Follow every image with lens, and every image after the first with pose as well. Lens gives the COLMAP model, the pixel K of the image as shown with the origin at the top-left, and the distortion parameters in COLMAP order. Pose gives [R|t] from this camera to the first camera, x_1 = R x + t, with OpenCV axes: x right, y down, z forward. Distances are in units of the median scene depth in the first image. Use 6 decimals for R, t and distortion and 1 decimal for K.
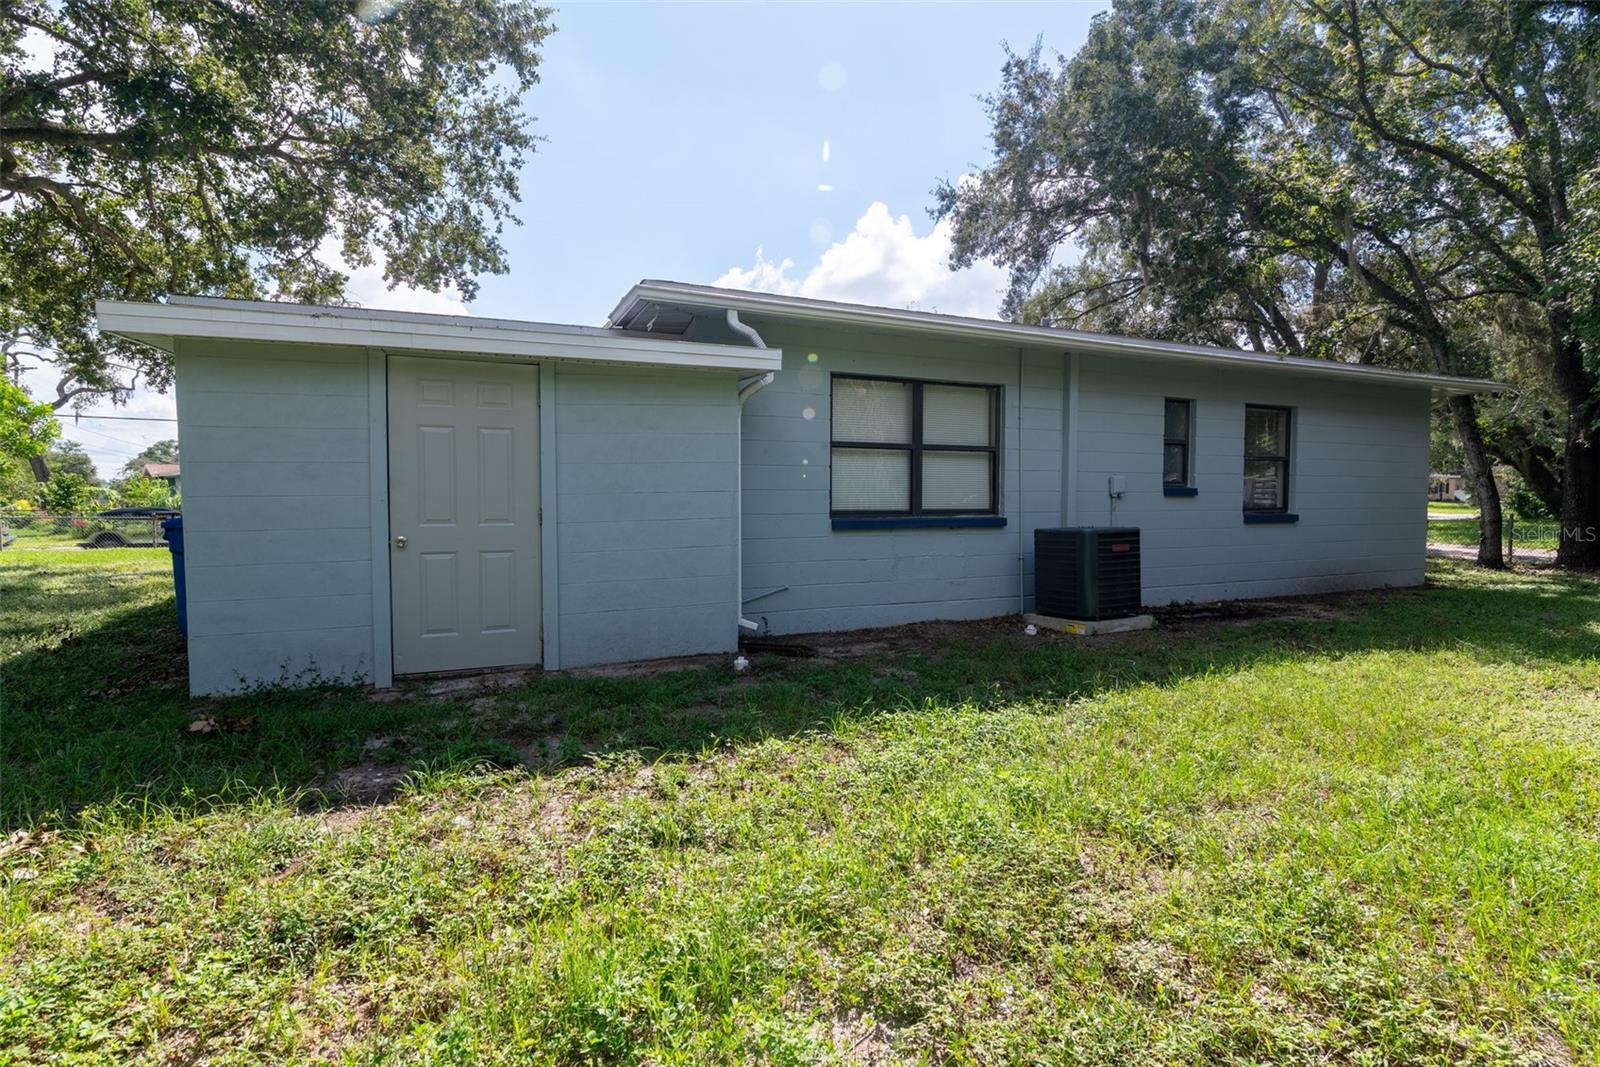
lens RADIAL K [[731.0, 0, 800.0], [0, 731.0, 533.5], [0, 0, 1]] dist [-0.002177, -0.000466]
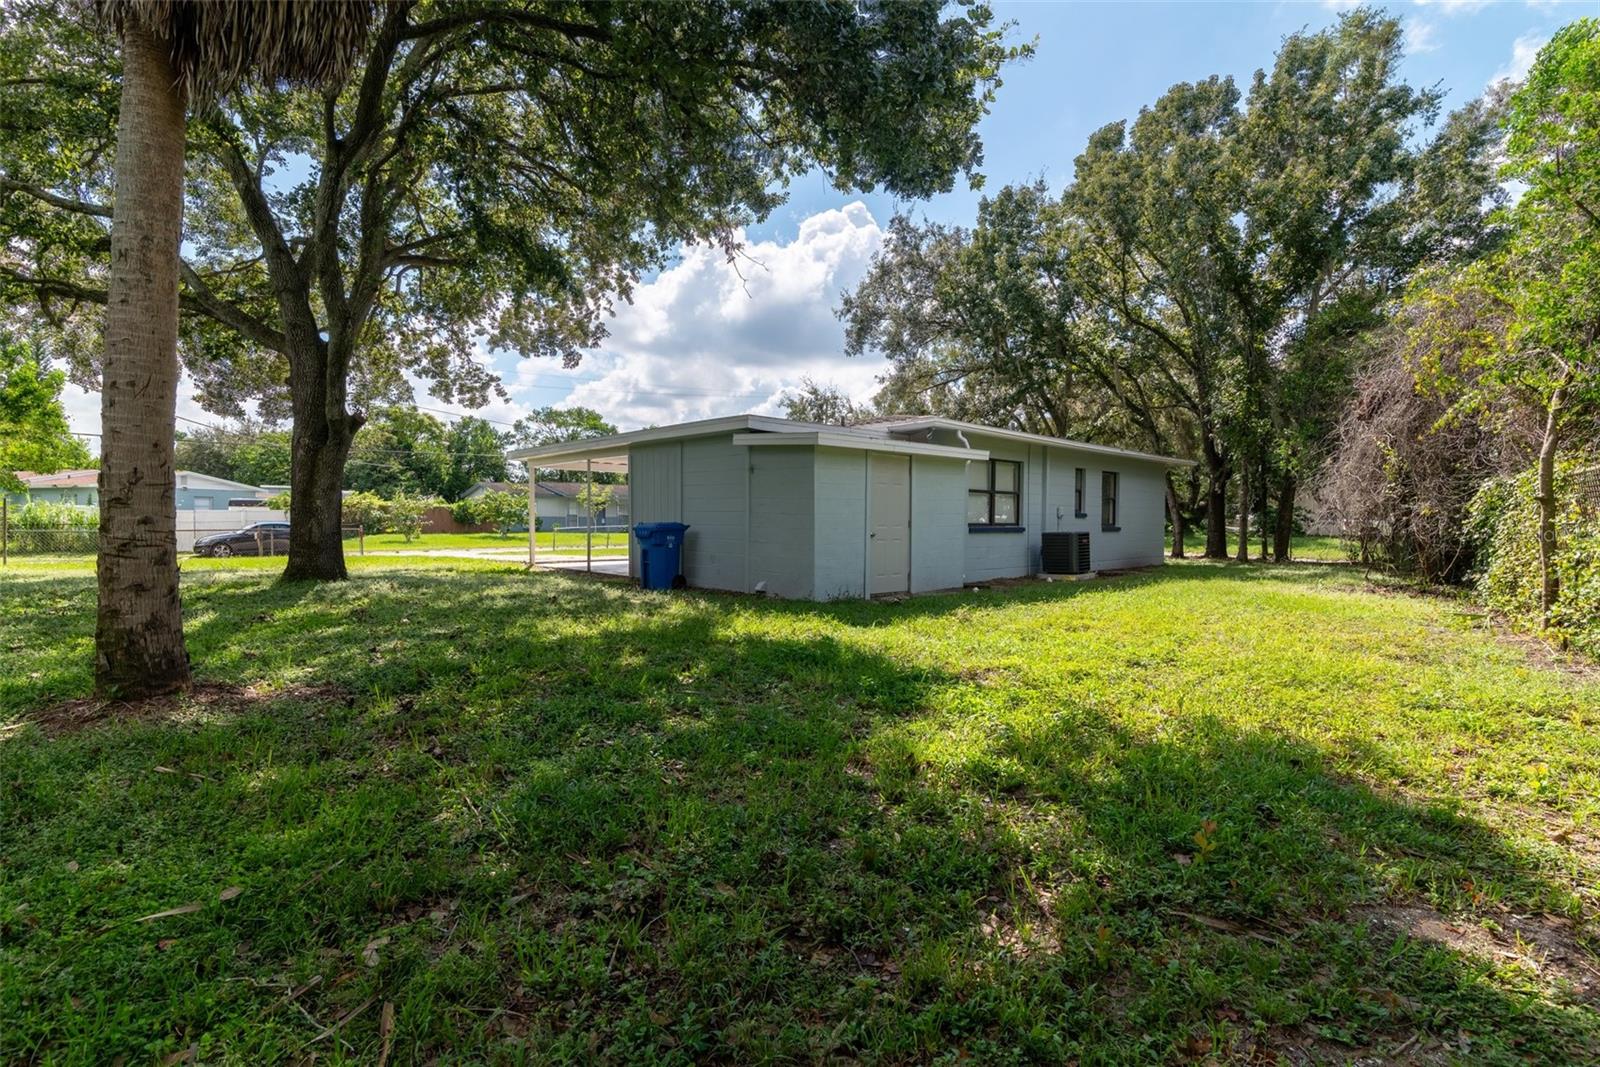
lens RADIAL K [[687.6, 0, 800.0], [0, 687.6, 533.5], [0, 0, 1]] dist [0.001920, -0.000006]
pose [[0.949465, 0.001220, 0.313872, -0.878511], [0.008821, 0.999494, -0.030567, 0.046220], [-0.313750, 0.031791, 0.948973, -0.583690]]
